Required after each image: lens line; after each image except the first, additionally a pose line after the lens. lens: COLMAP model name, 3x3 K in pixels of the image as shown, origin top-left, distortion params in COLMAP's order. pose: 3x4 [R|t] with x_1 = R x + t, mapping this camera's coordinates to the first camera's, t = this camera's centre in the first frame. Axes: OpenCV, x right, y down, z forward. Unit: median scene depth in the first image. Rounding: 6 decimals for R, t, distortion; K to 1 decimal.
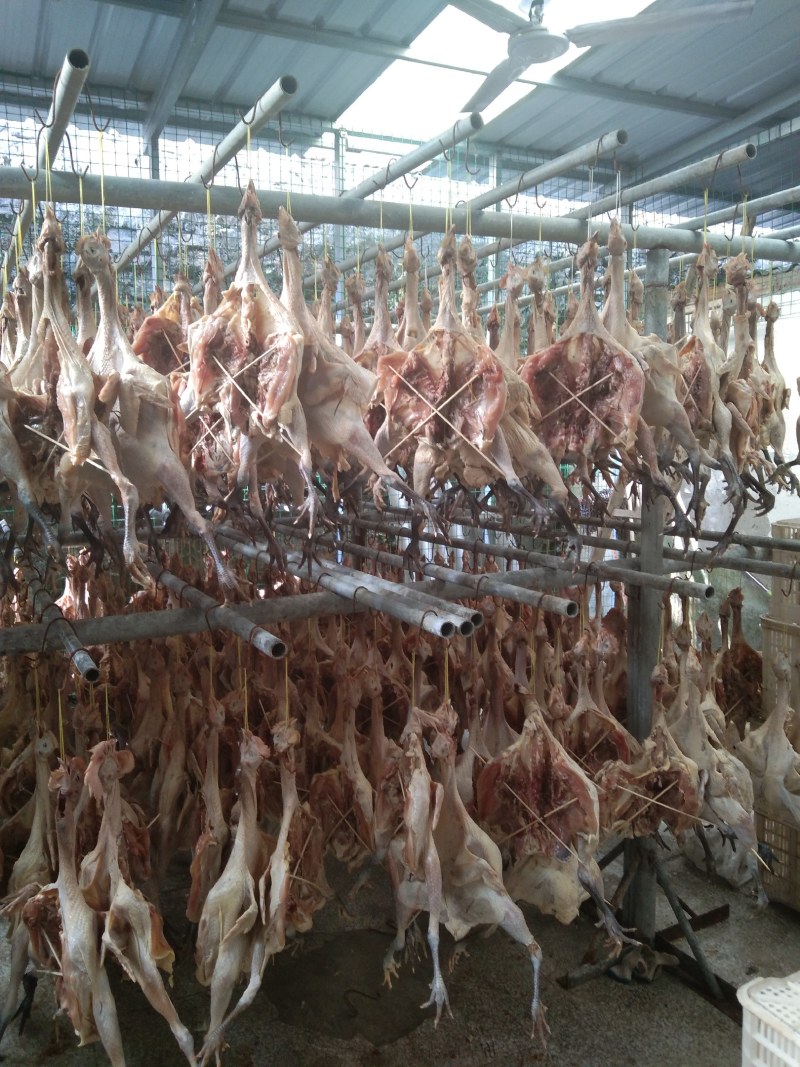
lens RADIAL K [[873.2, 0, 400.0], [0, 873.2, 533.5], [0, 0, 1]] dist [0.002480, -0.002459]
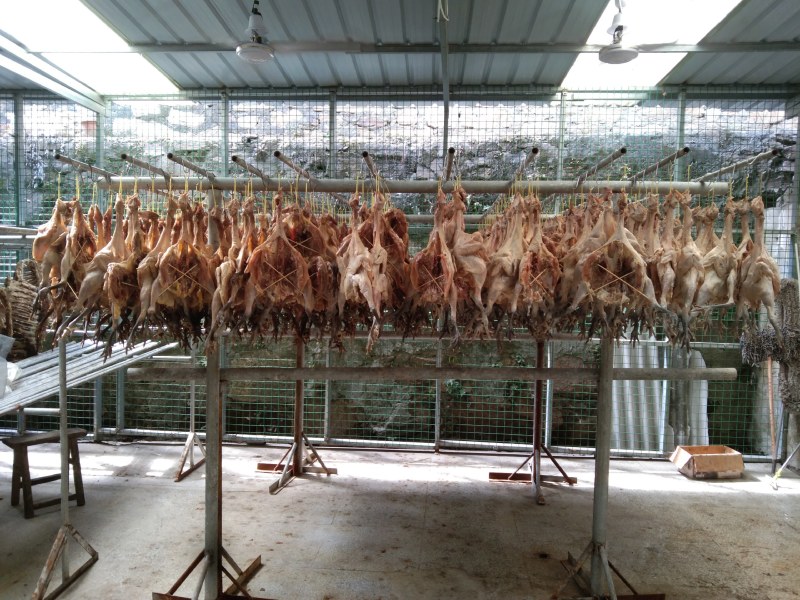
lens RADIAL K [[654.7, 0, 400.0], [0, 654.7, 300.0], [0, 0, 1]] dist [0.002480, -0.002459]
pose [[0.872257, 0.057294, -0.485680, 0.720671], [-0.088849, 0.995152, -0.042174, -0.026336], [0.480909, 0.079938, 0.873119, -0.384475]]
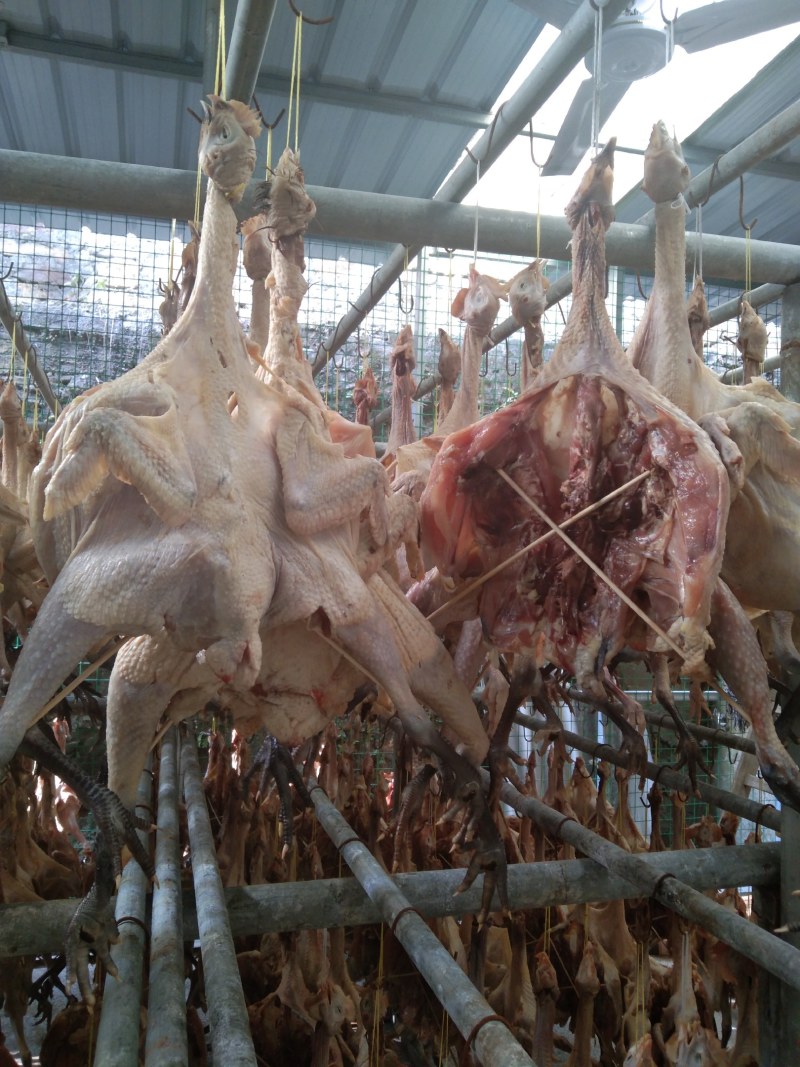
lens RADIAL K [[873.2, 0, 400.0], [0, 873.2, 533.5], [0, 0, 1]] dist [0.002480, -0.002459]
pose [[0.981576, 0.028935, -0.188870, 0.206093], [-0.060134, 0.985020, -0.161614, -0.085004], [0.181364, 0.169994, 0.968612, 0.596932]]
